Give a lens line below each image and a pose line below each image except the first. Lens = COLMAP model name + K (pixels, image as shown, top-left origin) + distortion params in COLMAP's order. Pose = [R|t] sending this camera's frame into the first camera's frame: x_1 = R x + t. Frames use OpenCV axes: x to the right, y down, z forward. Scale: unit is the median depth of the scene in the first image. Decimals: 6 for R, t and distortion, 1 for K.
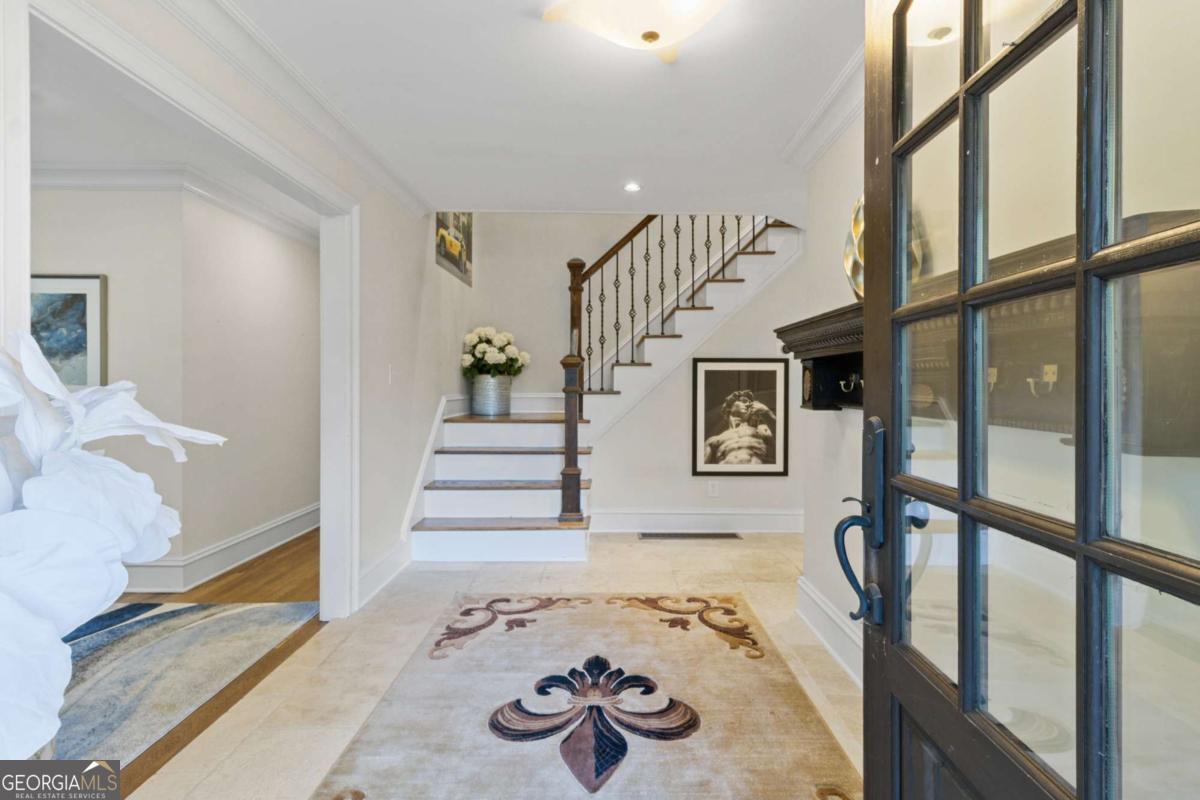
lens RADIAL K [[563.8, 0, 604.5], [0, 563.8, 390.7], [0, 0, 1]] dist [0.001582, 0.000637]
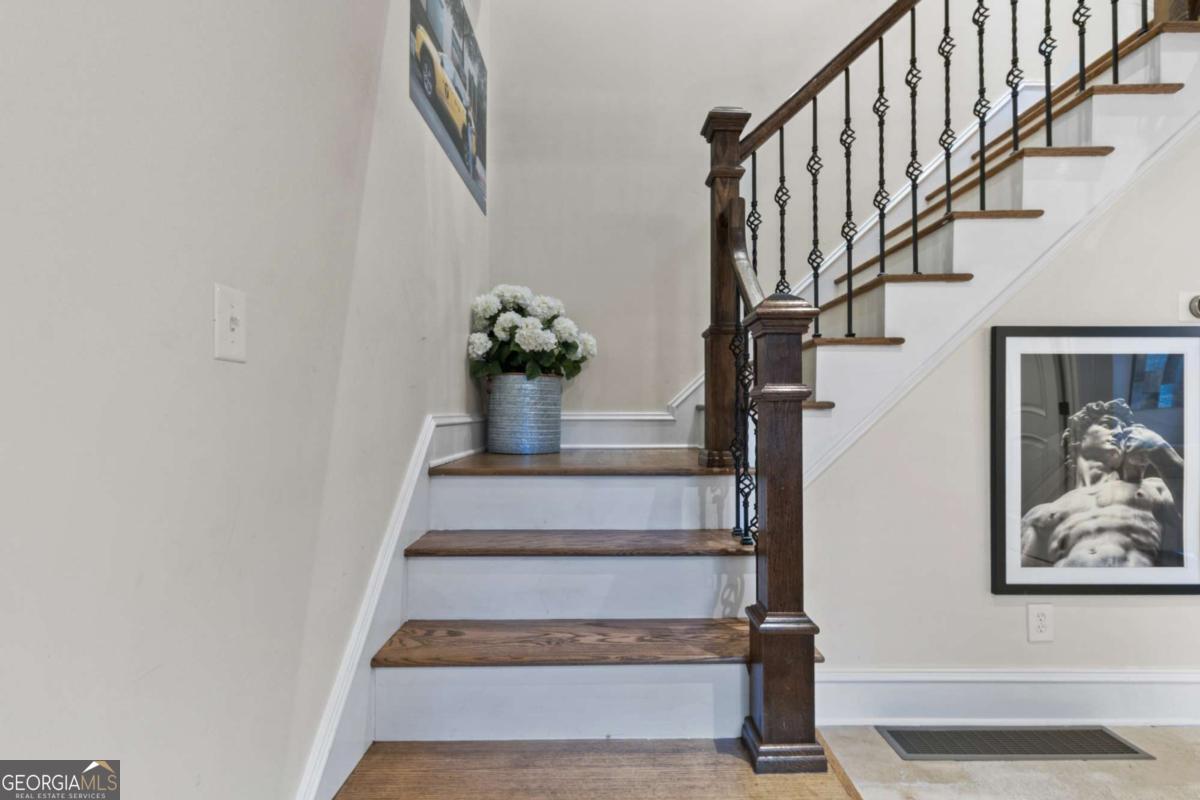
lens RADIAL K [[571.9, 0, 606.2], [0, 571.9, 409.4], [0, 0, 1]] dist [0.000991, 0.000119]
pose [[0.999985, -0.003619, 0.004160, -0.147386], [0.003671, 0.999916, -0.012414, 0.010907], [-0.004115, 0.012429, 0.999914, 0.546856]]
